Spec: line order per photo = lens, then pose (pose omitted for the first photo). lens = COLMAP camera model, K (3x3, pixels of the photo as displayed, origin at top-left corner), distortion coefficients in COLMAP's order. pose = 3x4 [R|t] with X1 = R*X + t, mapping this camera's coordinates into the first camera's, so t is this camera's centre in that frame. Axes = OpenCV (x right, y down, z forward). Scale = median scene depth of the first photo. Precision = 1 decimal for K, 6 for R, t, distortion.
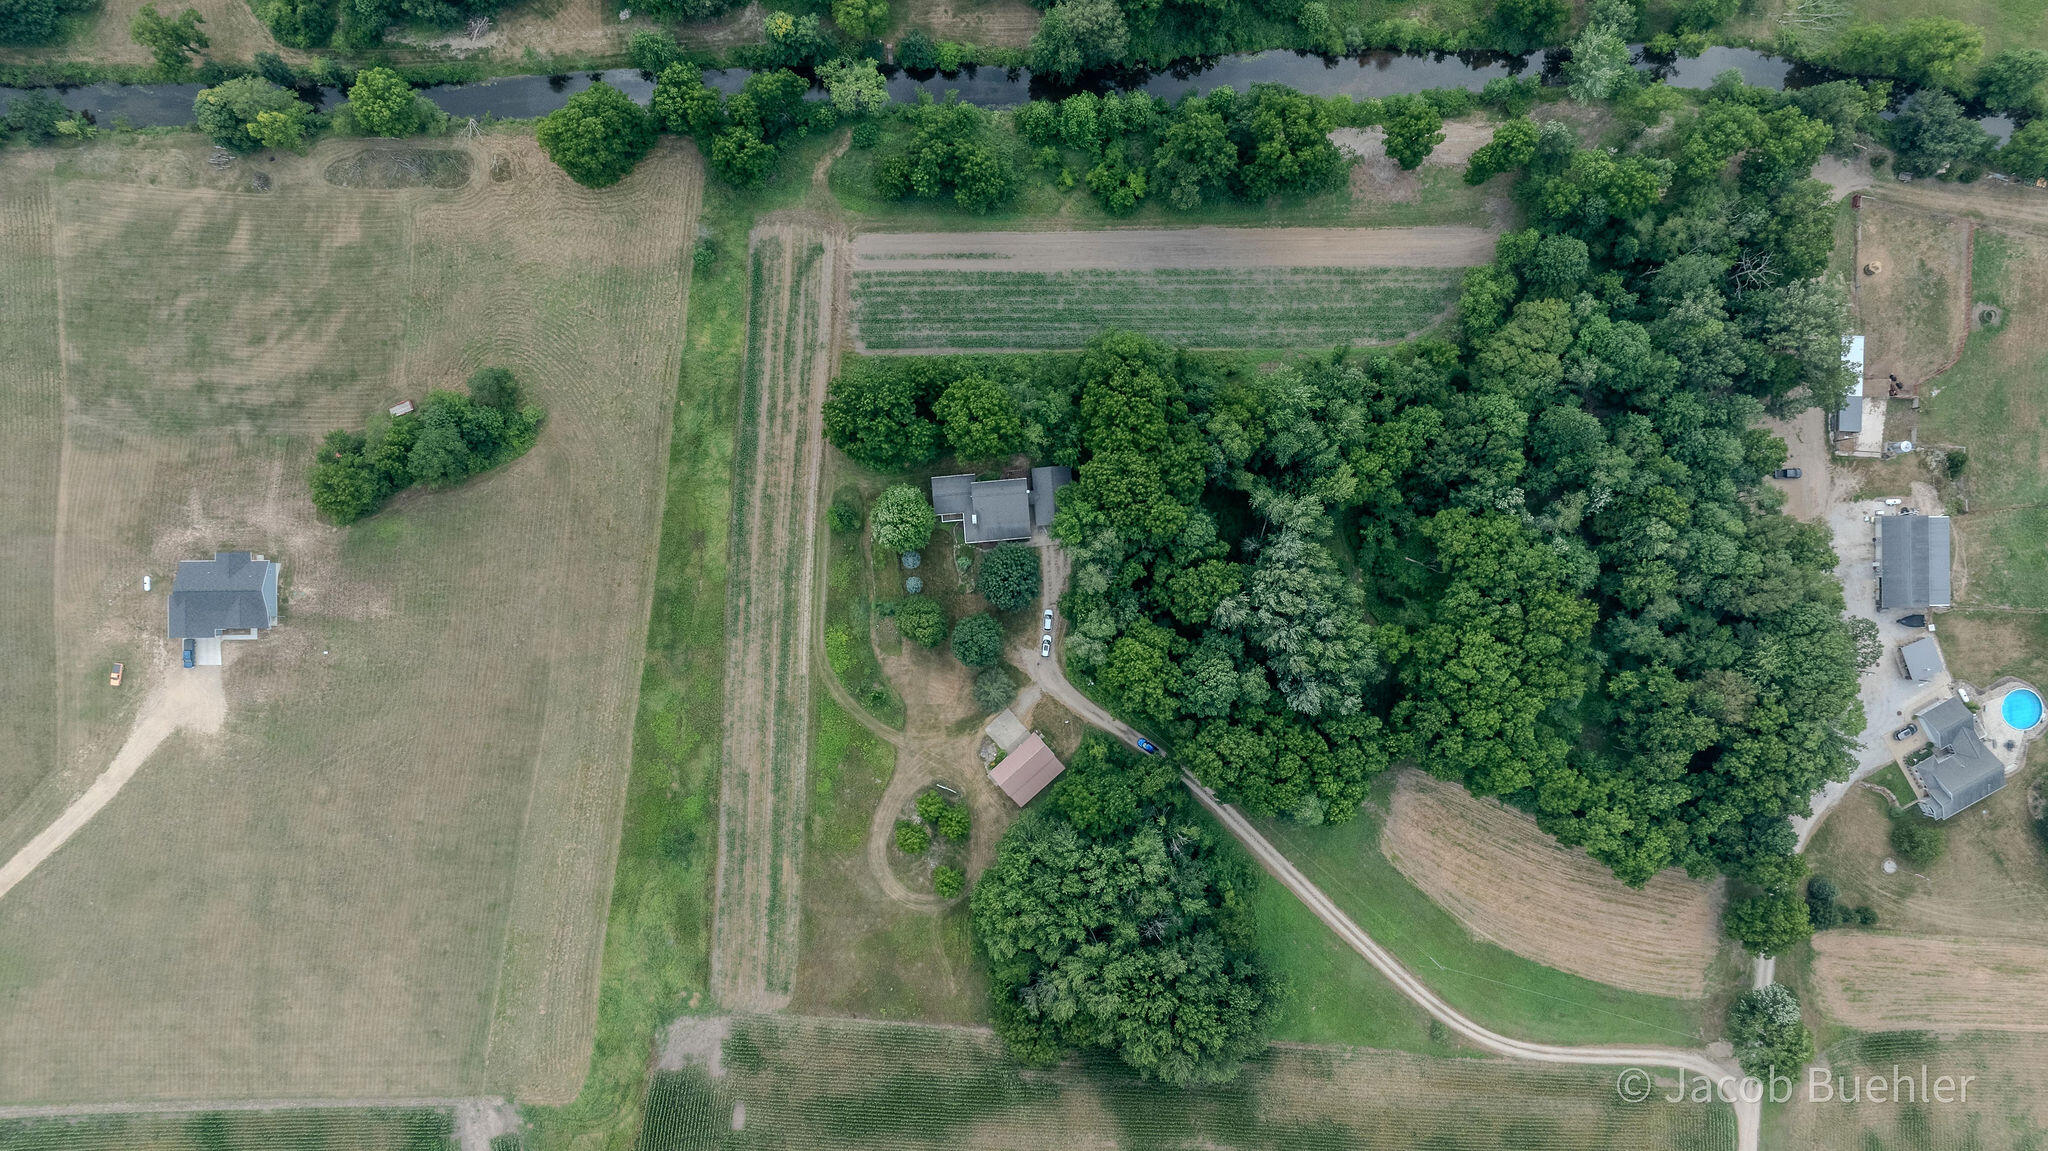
lens RADIAL K [[1408.0, 0, 1059.9], [0, 1408.0, 581.9], [0, 0, 1]] dist [-0.037670, -0.000348]
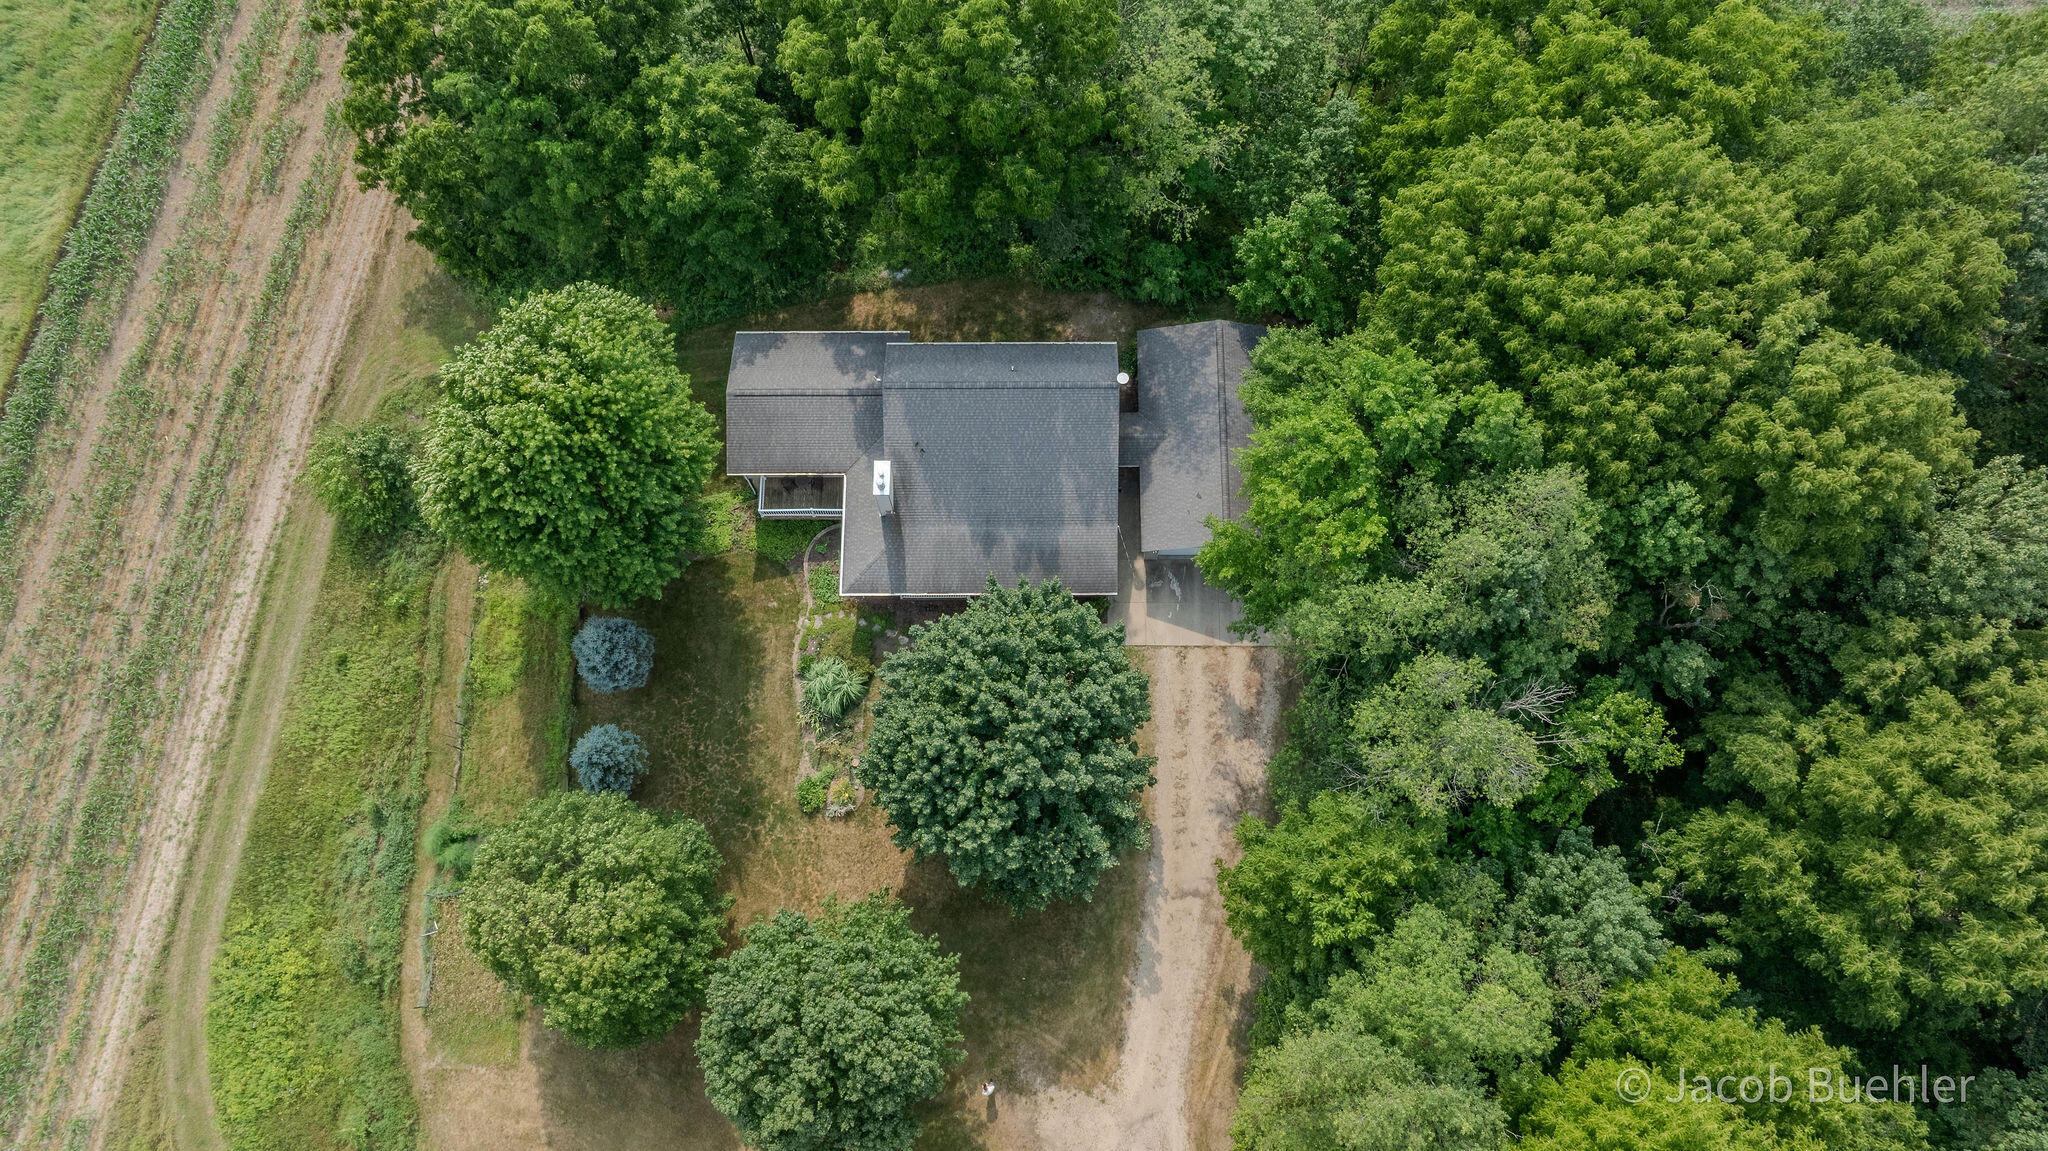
lens RADIAL K [[1408.0, 0, 1059.9], [0, 1408.0, 581.9], [0, 0, 1]] dist [-0.037670, -0.000348]
pose [[0.997195, 0.060455, -0.044134, -0.019675], [-0.069916, 0.962857, -0.260803, 0.029452], [0.026728, 0.263157, 0.964383, 0.763120]]
